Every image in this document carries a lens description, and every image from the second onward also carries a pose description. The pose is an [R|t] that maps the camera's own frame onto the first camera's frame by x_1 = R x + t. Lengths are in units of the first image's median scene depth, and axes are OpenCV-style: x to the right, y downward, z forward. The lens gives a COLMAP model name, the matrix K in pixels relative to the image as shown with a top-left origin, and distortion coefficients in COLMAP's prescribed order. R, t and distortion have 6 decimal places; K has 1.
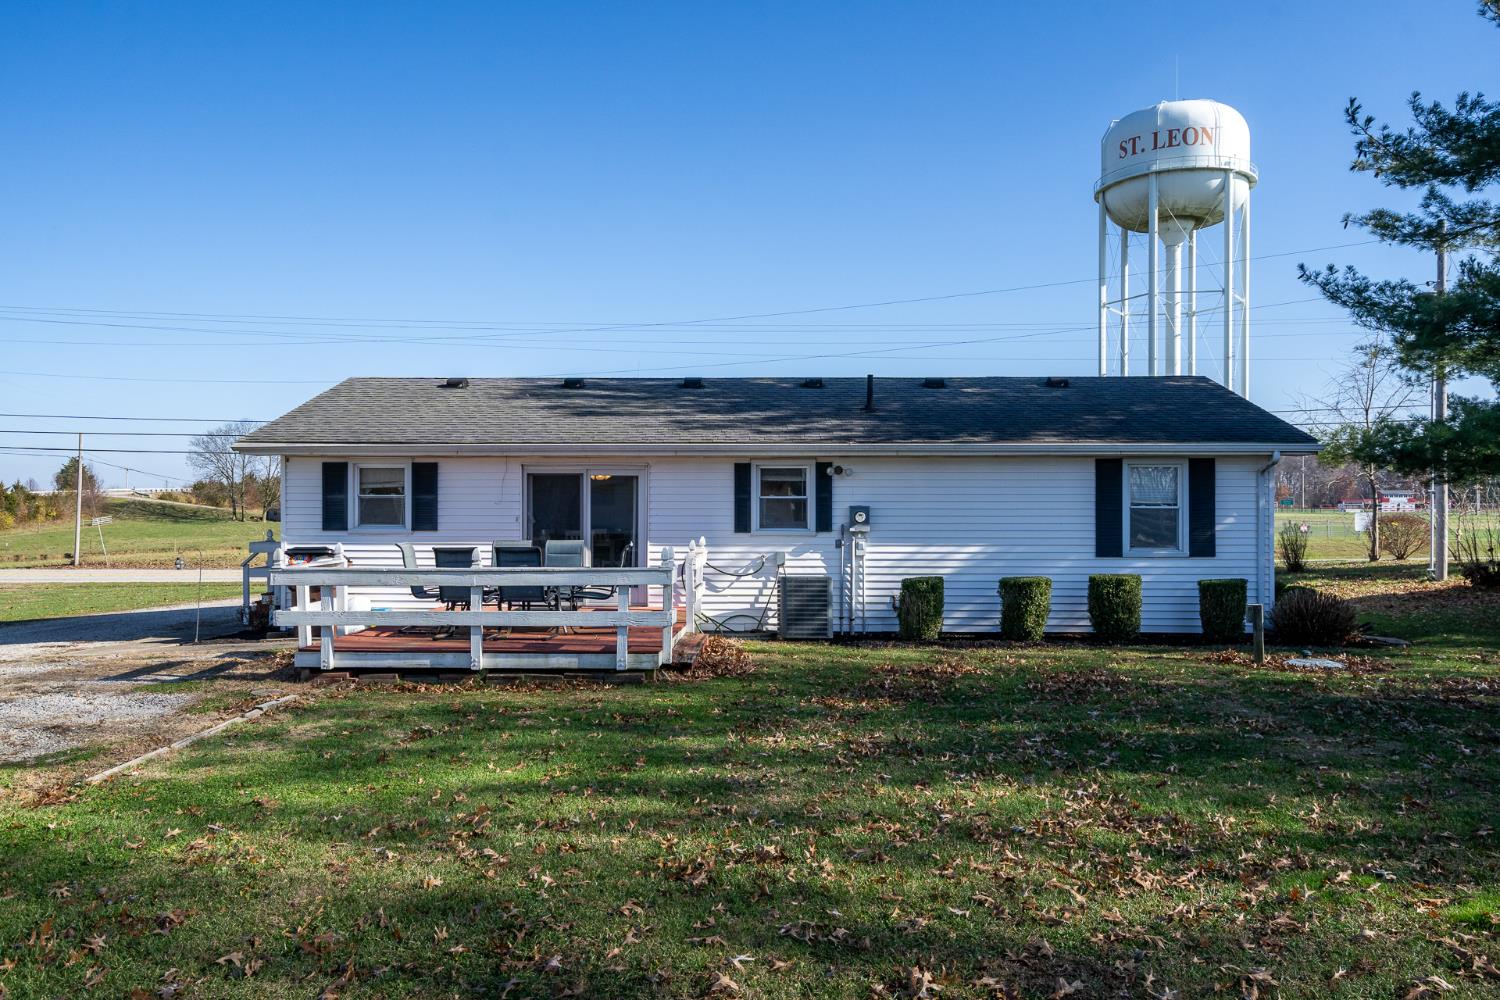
lens RADIAL K [[1078.3, 0, 750.0], [0, 1078.3, 500.0], [0, 0, 1]] dist [0.005832, 0.002662]
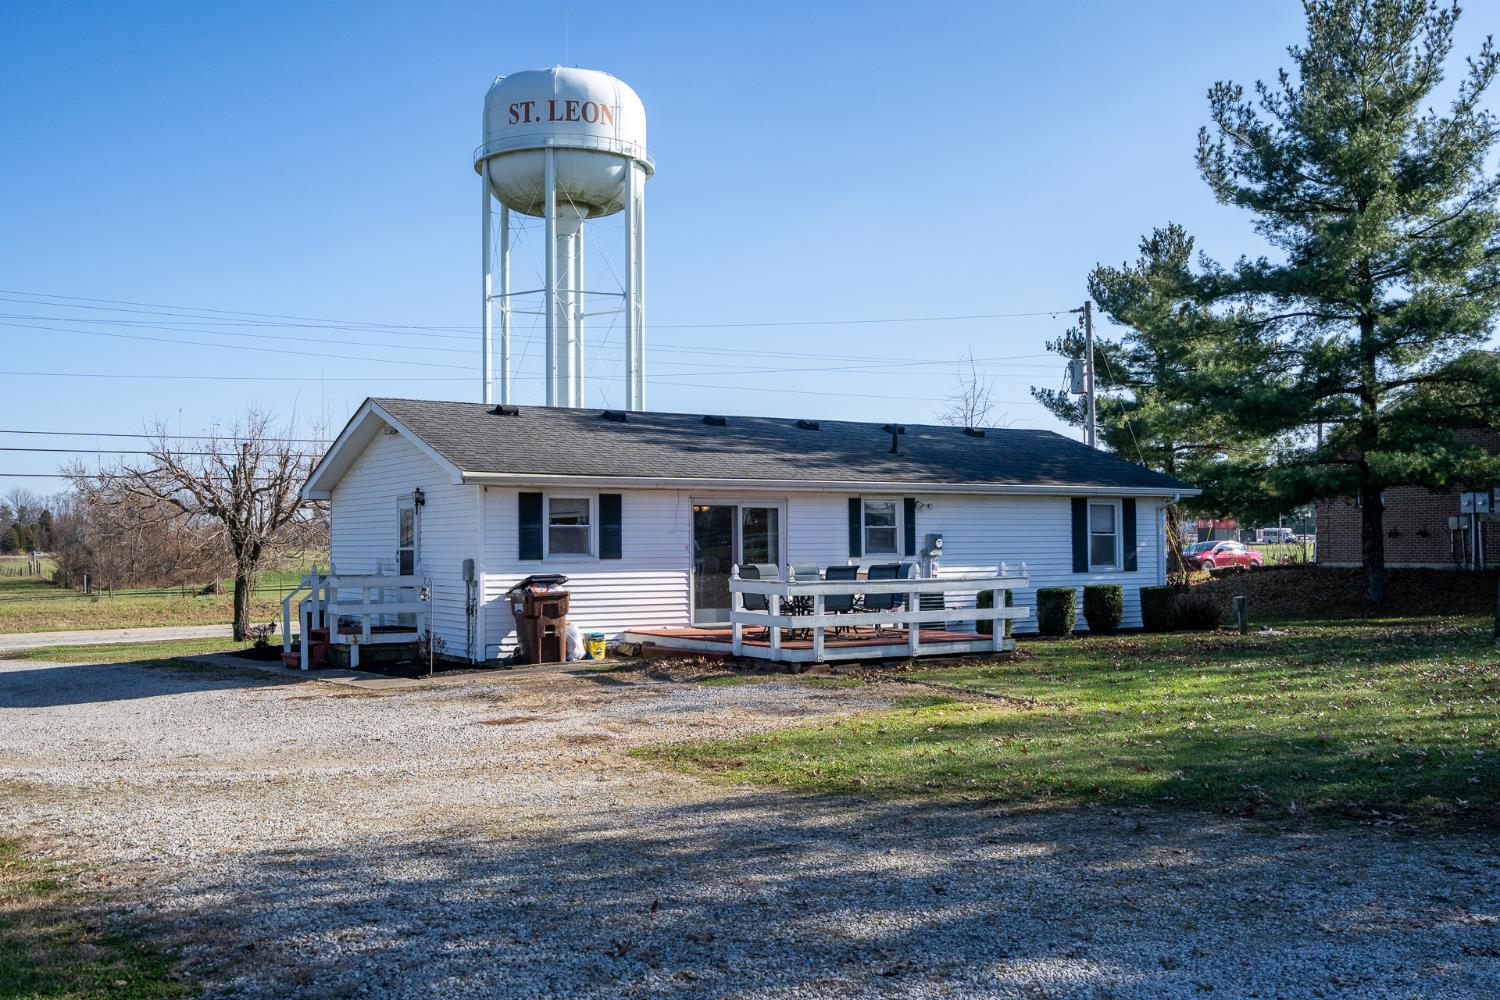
lens RADIAL K [[1470.8, 0, 750.0], [0, 1470.8, 500.0], [0, 0, 1]] dist [-0.006595, 0.017783]
pose [[0.833045, 0.010791, 0.553099, -0.927530], [0.003745, 0.999677, -0.025145, 0.007375], [-0.553192, 0.023018, 0.832736, -0.252244]]
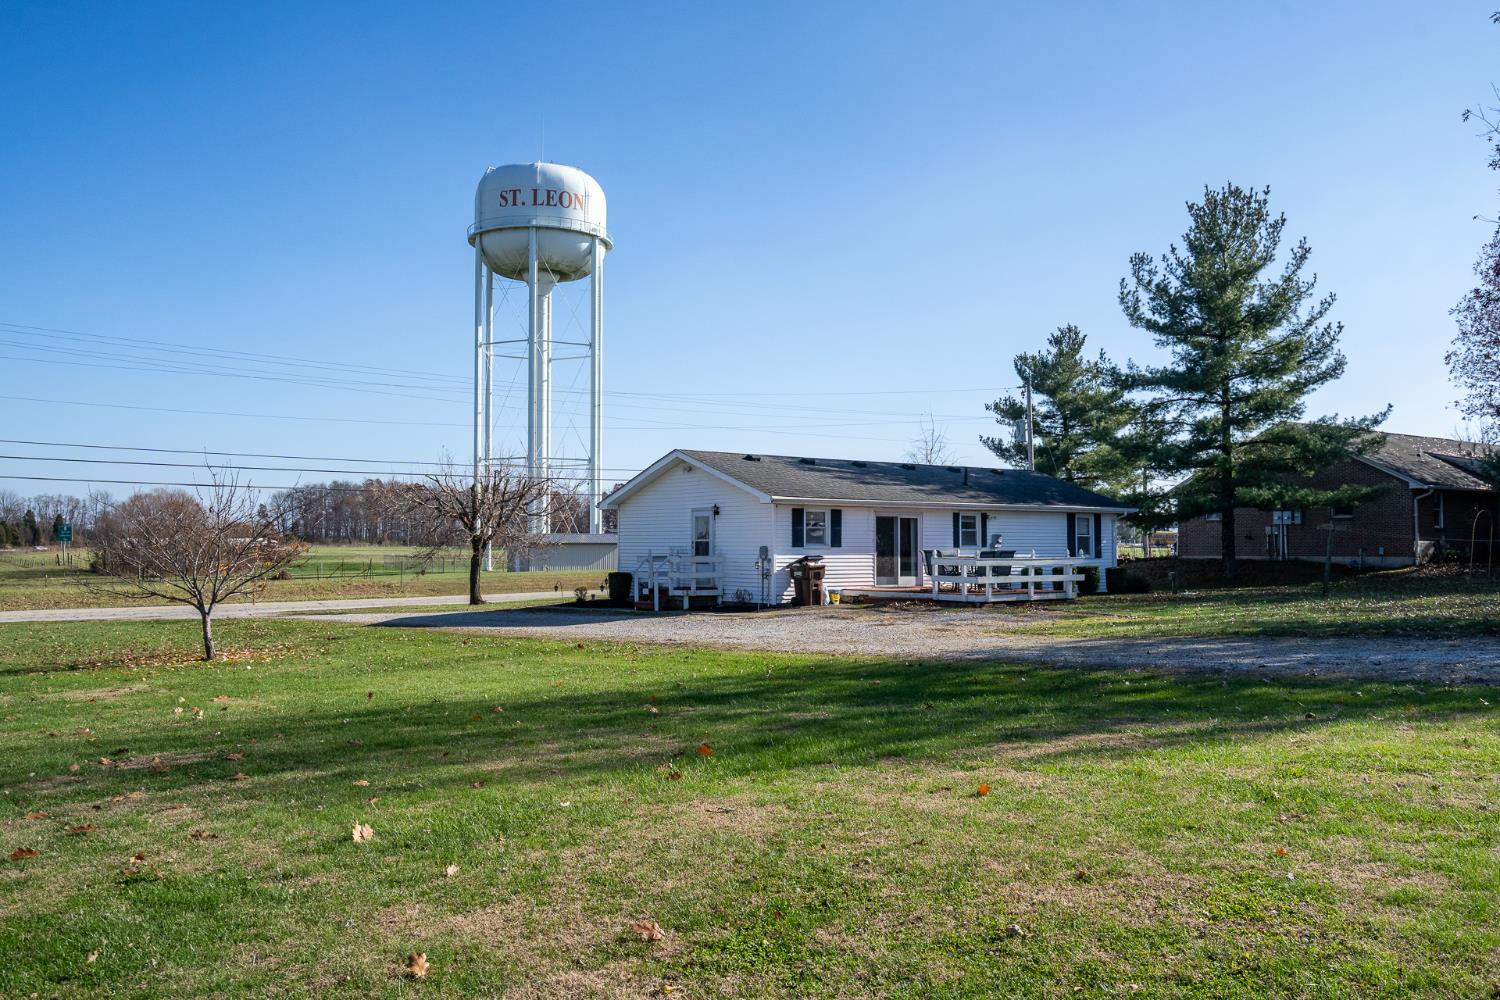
lens RADIAL K [[1237.2, 0, 750.0], [0, 1237.2, 500.0], [0, 0, 1]] dist [0.005179, -0.000086]
pose [[0.772914, 0.023179, 0.634087, -1.637205], [-0.004136, 0.999495, -0.031495, 0.015032], [-0.634497, 0.021720, 0.772620, -0.484564]]
